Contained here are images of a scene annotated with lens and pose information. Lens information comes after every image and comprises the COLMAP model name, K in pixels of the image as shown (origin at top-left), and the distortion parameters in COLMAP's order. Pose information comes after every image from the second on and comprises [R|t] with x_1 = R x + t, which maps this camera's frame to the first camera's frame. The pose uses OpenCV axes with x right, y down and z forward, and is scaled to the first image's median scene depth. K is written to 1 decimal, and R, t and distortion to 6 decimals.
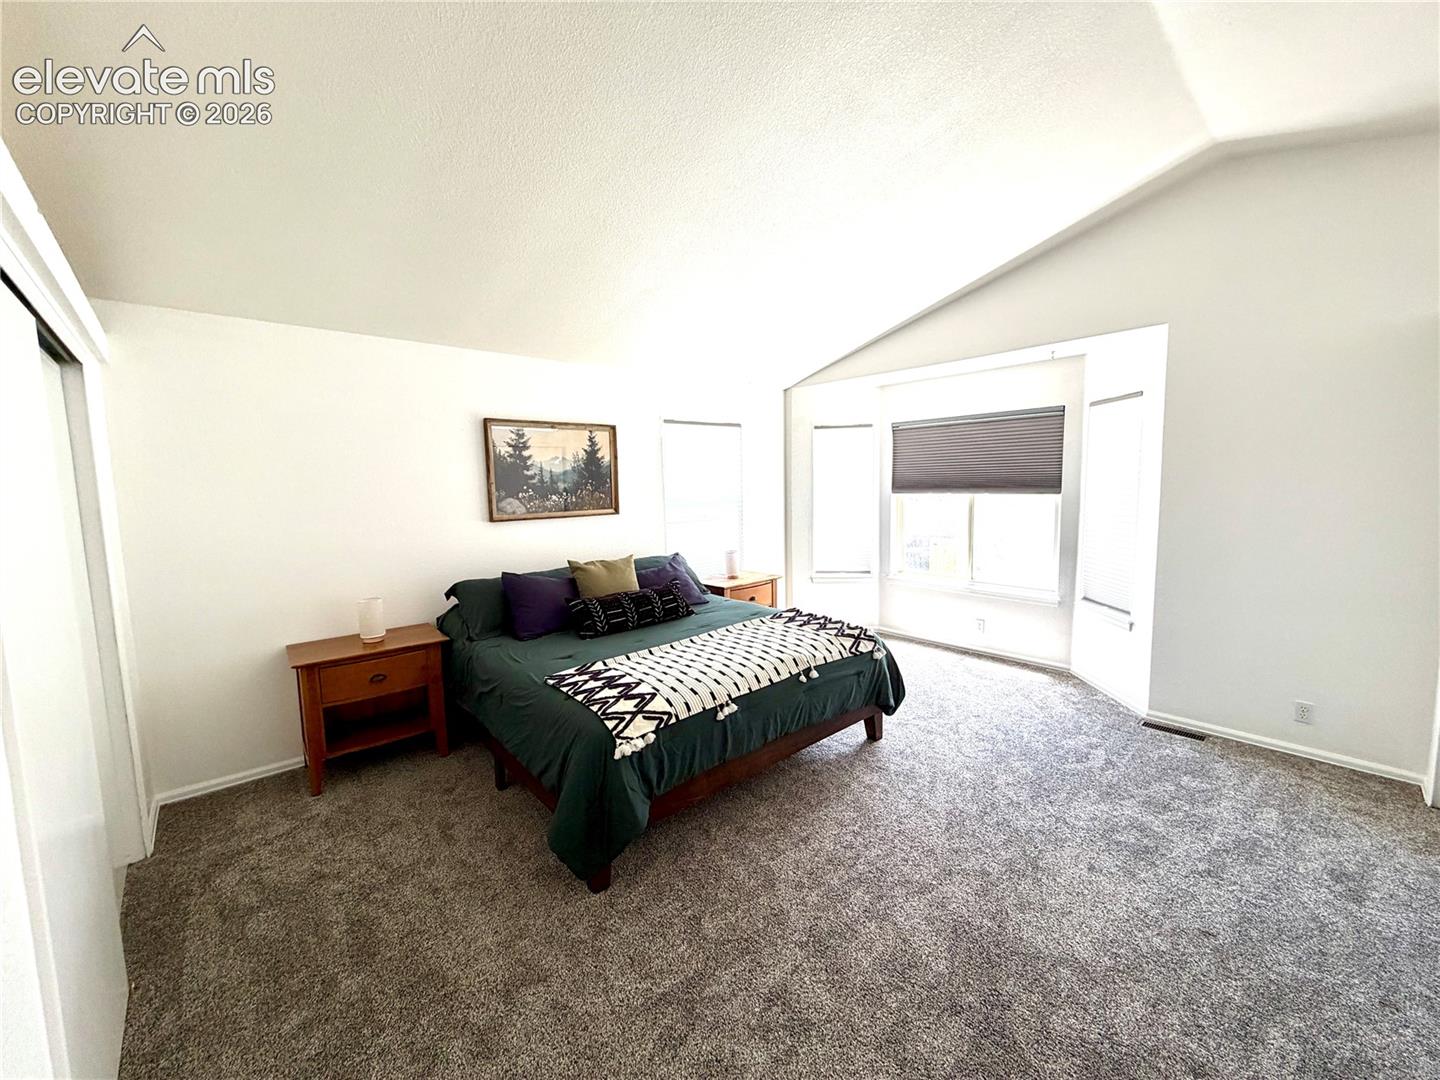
lens RADIAL K [[574.3, 0, 716.1], [0, 574.3, 541.0], [0, 0, 1]] dist [-0.001375, 0.000784]
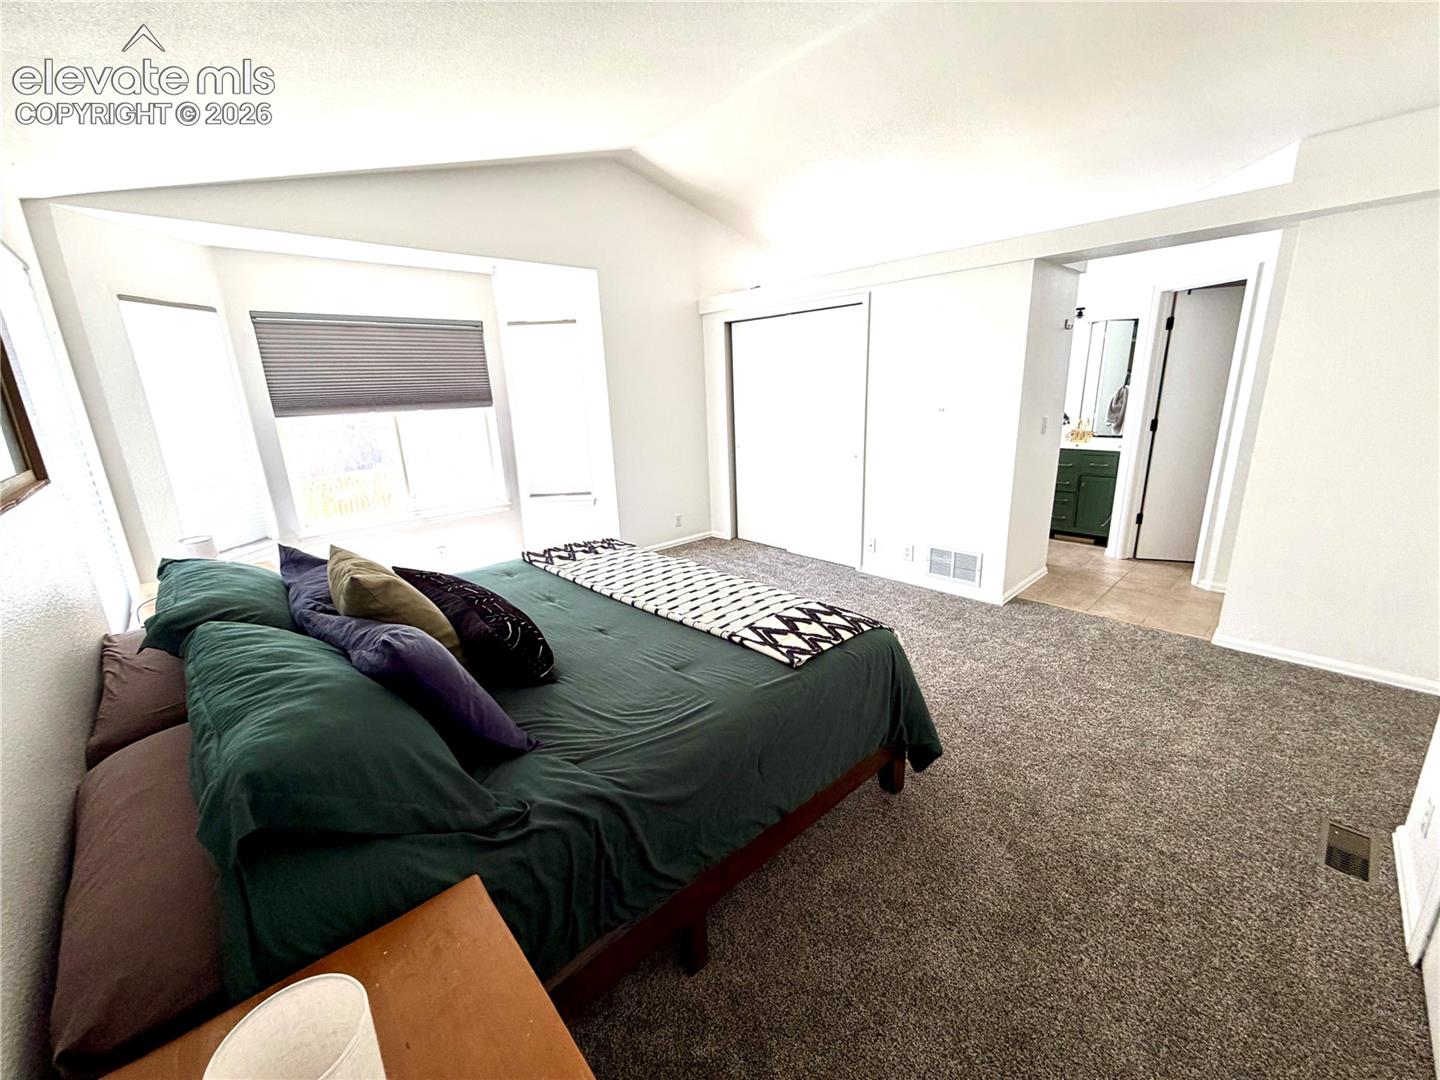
lens RADIAL K [[574.3, 0, 716.1], [0, 574.3, 538.6], [0, 0, 1]] dist [-0.001375, 0.000784]
pose [[-0.029710, -0.234288, 0.971713, -0.680251], [0.140126, 0.961566, 0.236125, -0.050915], [-0.989688, 0.143178, 0.004261, 0.803182]]
